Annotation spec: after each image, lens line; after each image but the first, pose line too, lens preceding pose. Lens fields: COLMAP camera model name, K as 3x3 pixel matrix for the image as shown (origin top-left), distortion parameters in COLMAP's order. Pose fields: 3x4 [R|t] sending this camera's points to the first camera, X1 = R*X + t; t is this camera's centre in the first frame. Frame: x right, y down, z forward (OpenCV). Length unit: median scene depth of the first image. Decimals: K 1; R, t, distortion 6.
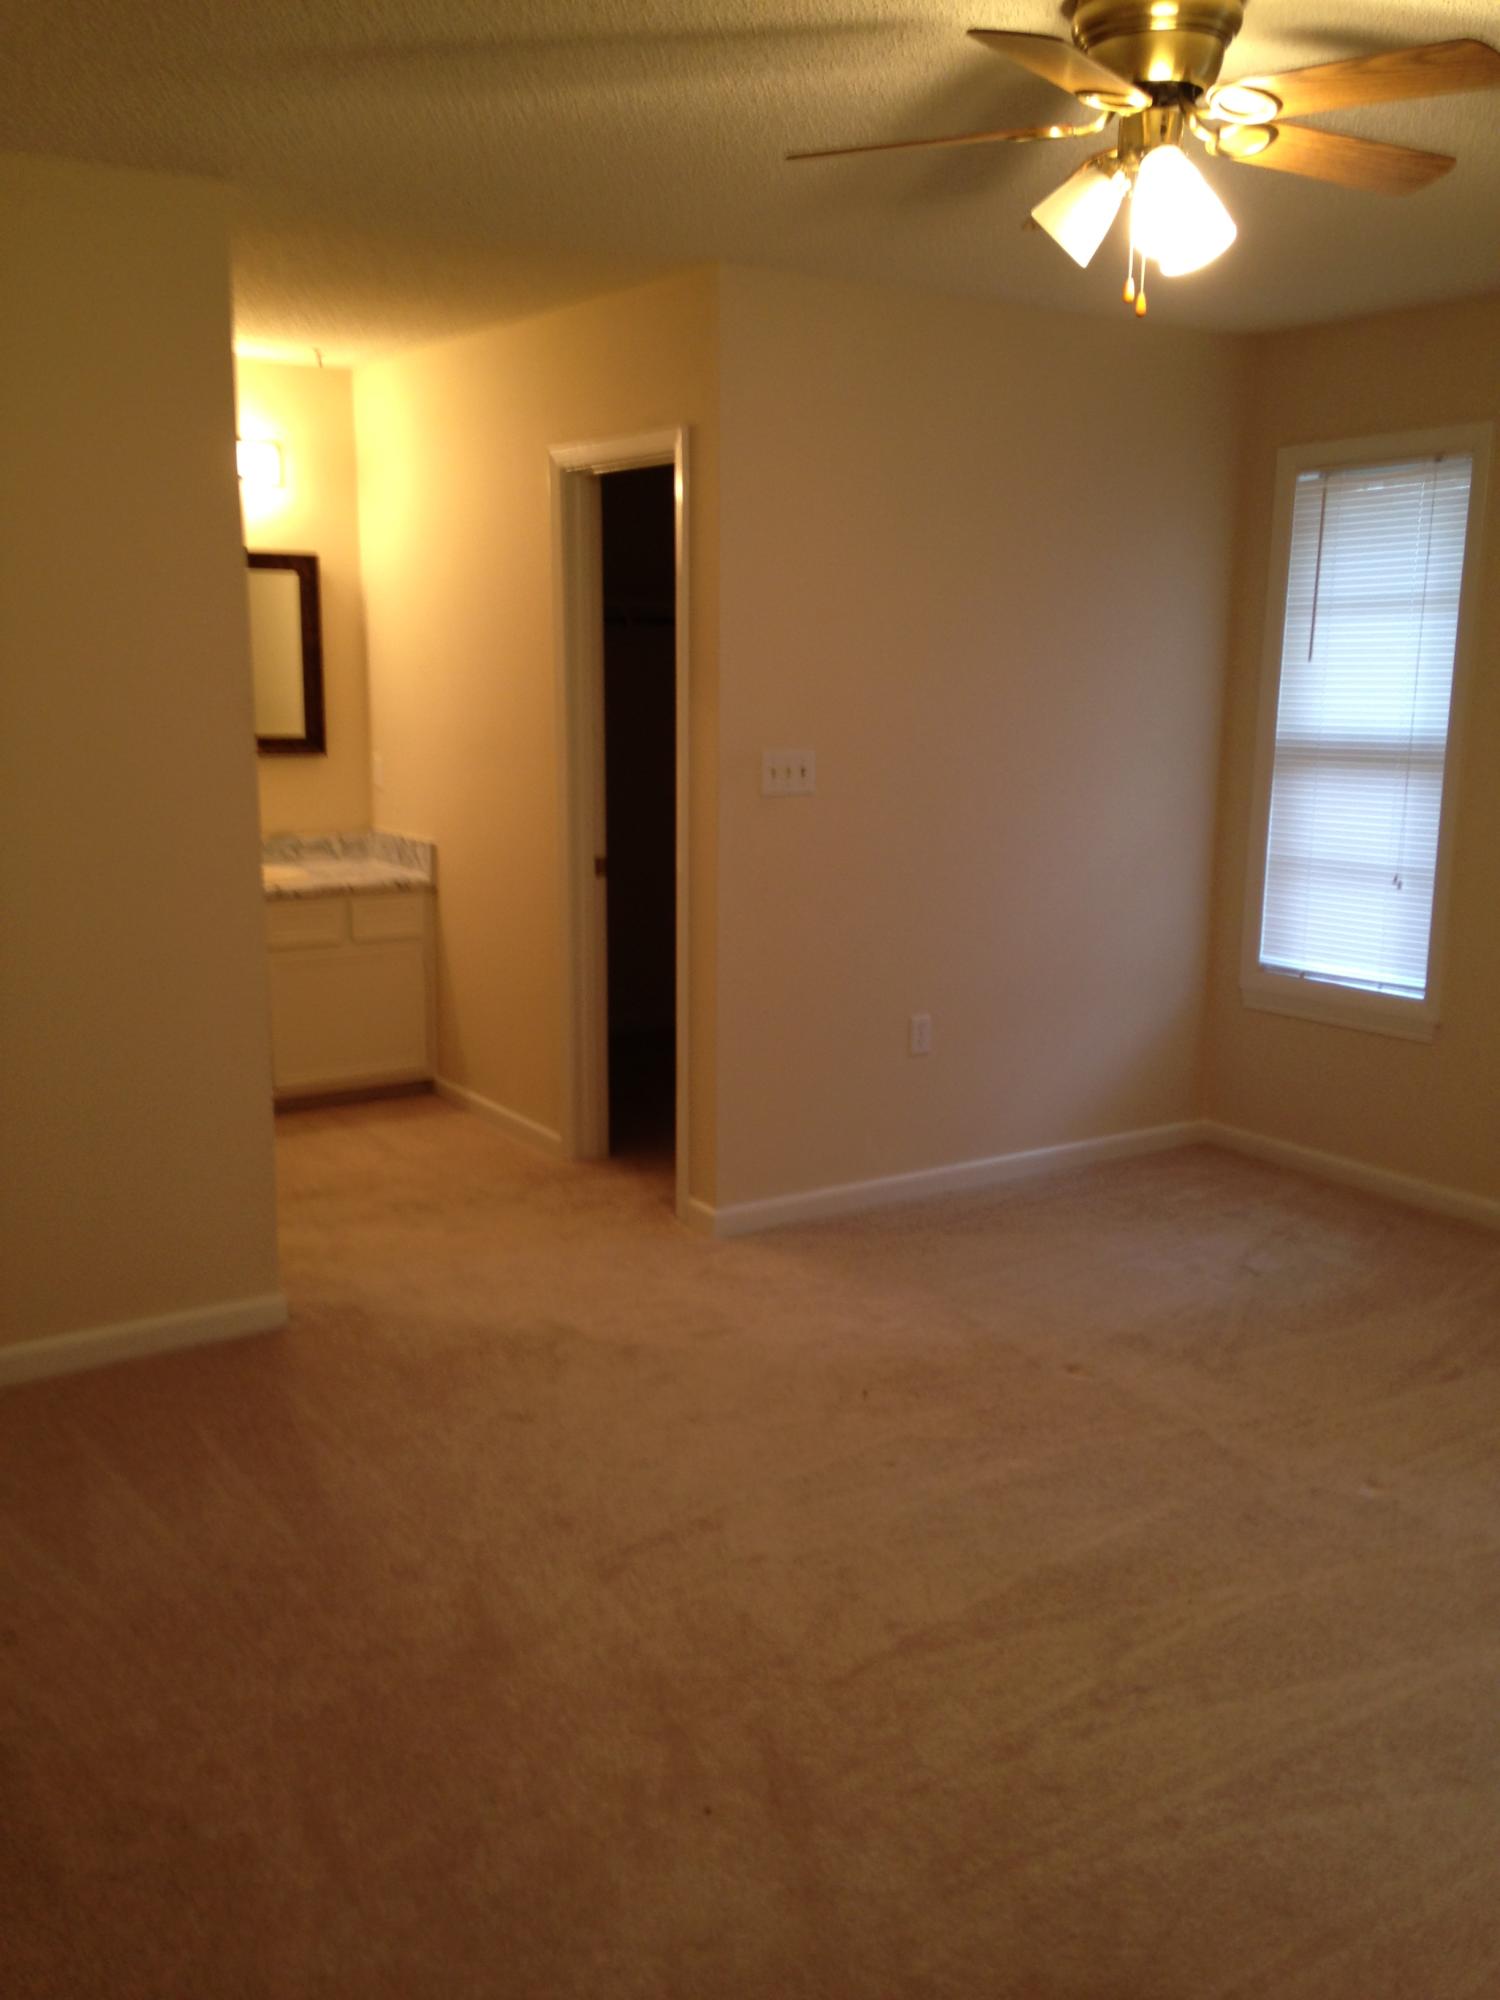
lens RADIAL K [[1837.7, 0, 745.6], [0, 1837.7, 1004.8], [0, 0, 1]] dist [0.121608, -0.168070]
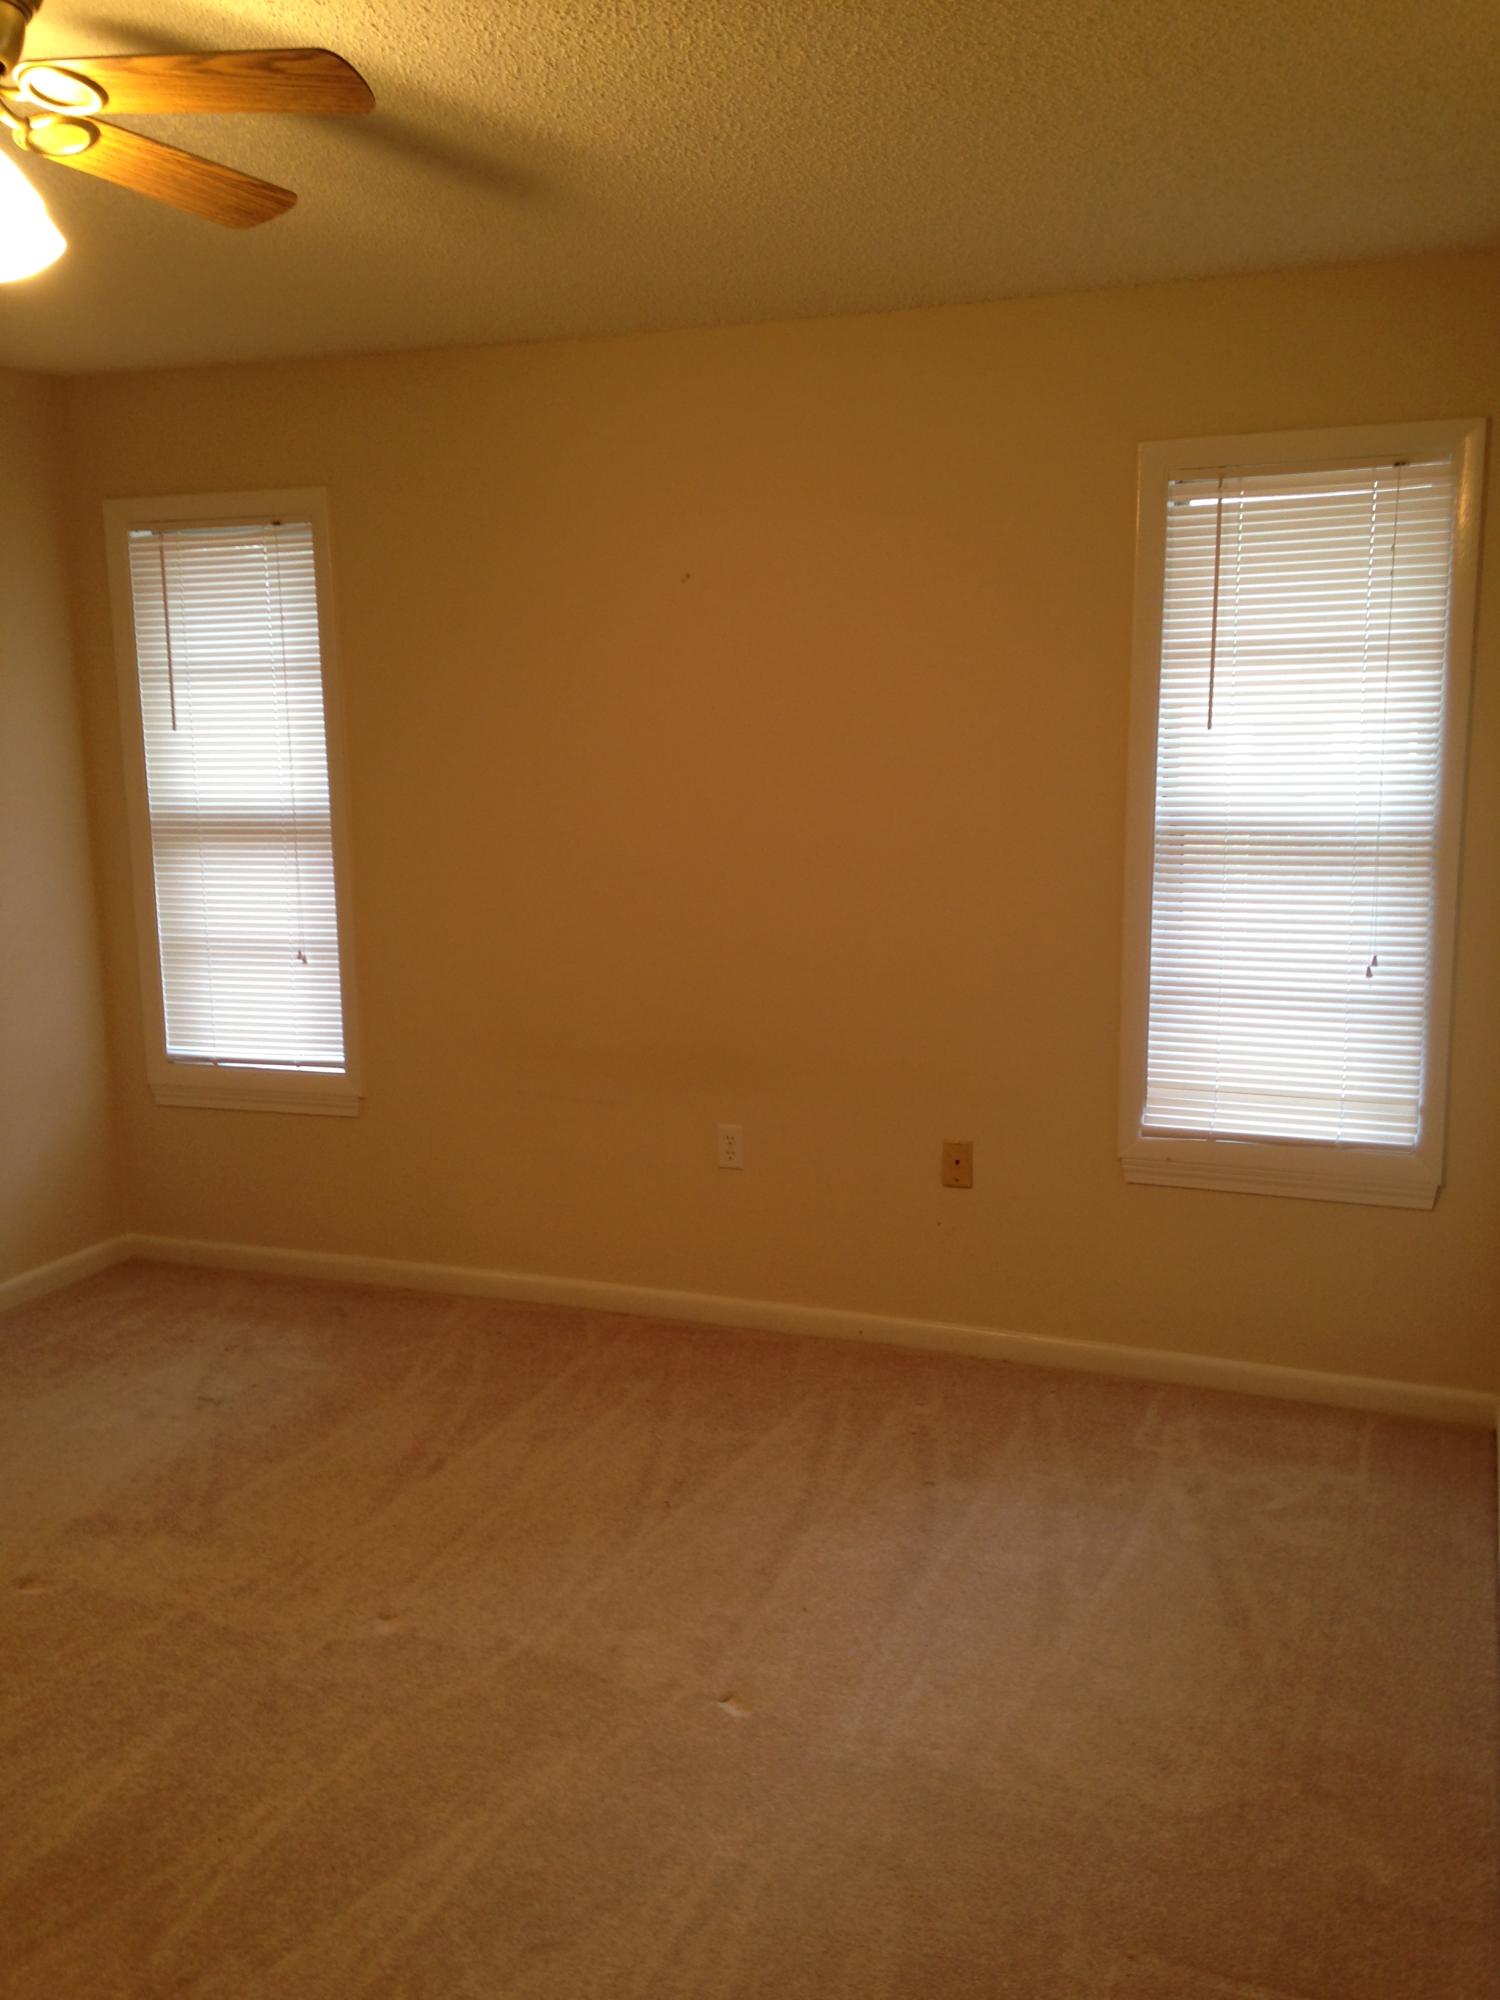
lens RADIAL K [[1837.7, 0, 767.3], [0, 1837.7, 1009.0], [0, 0, 1]] dist [0.121608, -0.168070]
pose [[0.815501, -0.113271, 0.567563, -0.000807], [0.129008, 0.991564, 0.012526, -0.025534], [-0.564194, 0.063005, 0.823235, 0.096928]]
